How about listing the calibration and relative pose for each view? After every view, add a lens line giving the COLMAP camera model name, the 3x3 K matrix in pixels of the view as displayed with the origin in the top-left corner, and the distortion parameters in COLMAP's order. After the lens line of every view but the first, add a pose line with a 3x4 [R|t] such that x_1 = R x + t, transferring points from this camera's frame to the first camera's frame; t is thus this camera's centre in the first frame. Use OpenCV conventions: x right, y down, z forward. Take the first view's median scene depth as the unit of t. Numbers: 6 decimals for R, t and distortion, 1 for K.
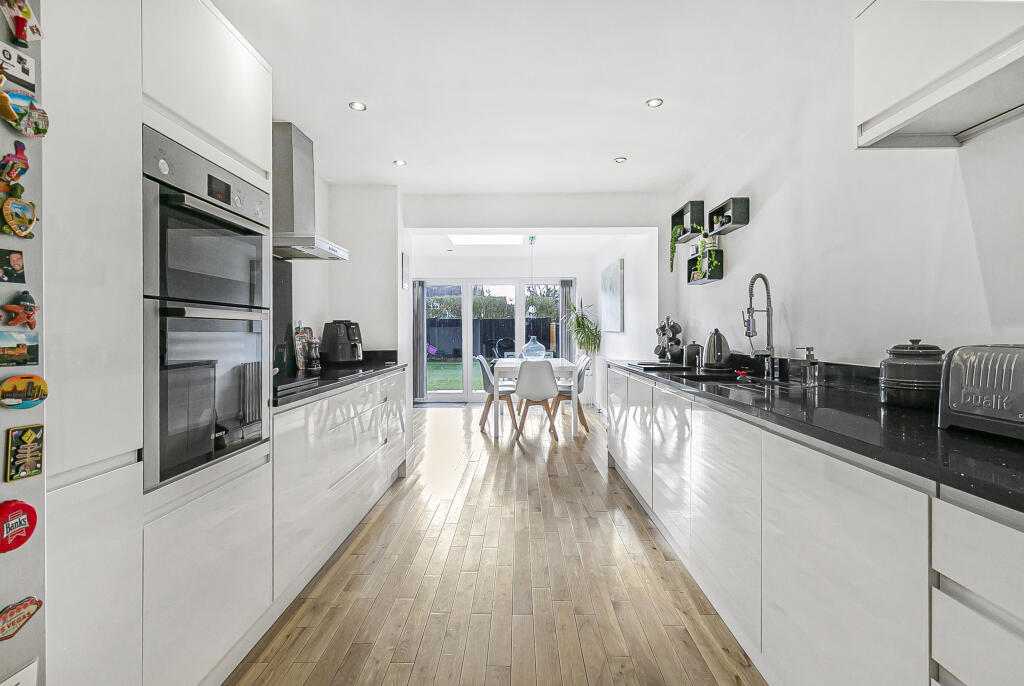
lens RADIAL K [[468.9, 0, 516.2], [0, 468.9, 346.9], [0, 0, 1]] dist [-0.001198, -0.000179]
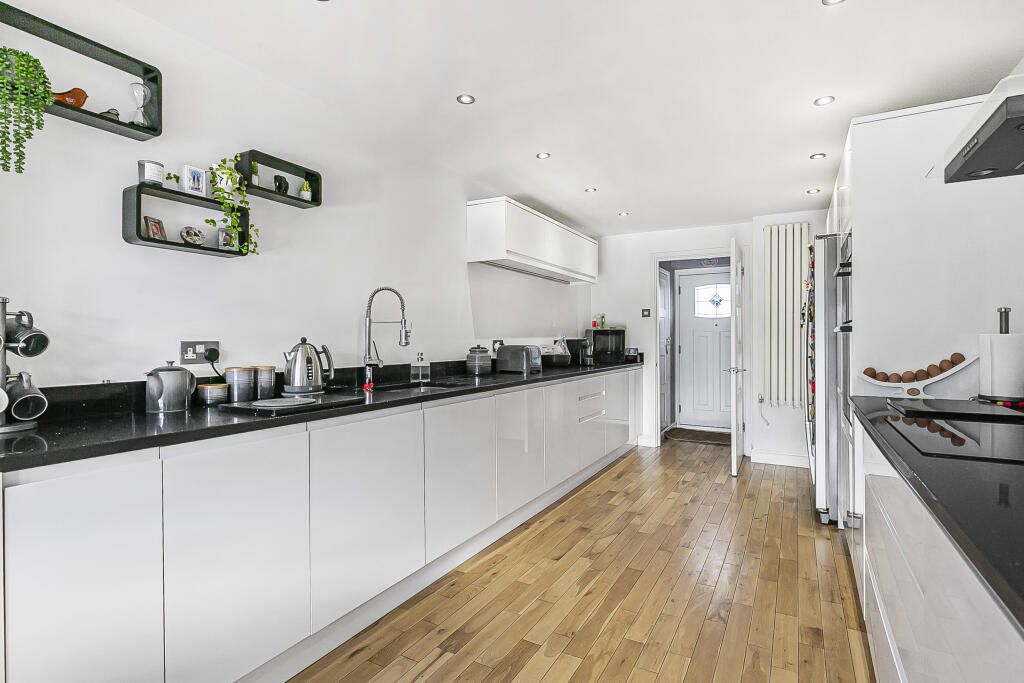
lens RADIAL K [[501.4, 0, 512.0], [0, 501.4, 341.5], [0, 0, 1]] dist [-0.002541, -0.000749]
pose [[-0.869588, -0.002590, 0.493770, -0.389727], [0.017218, 0.999219, 0.035564, -0.090019], [-0.493477, 0.039428, -0.868865, 2.521668]]
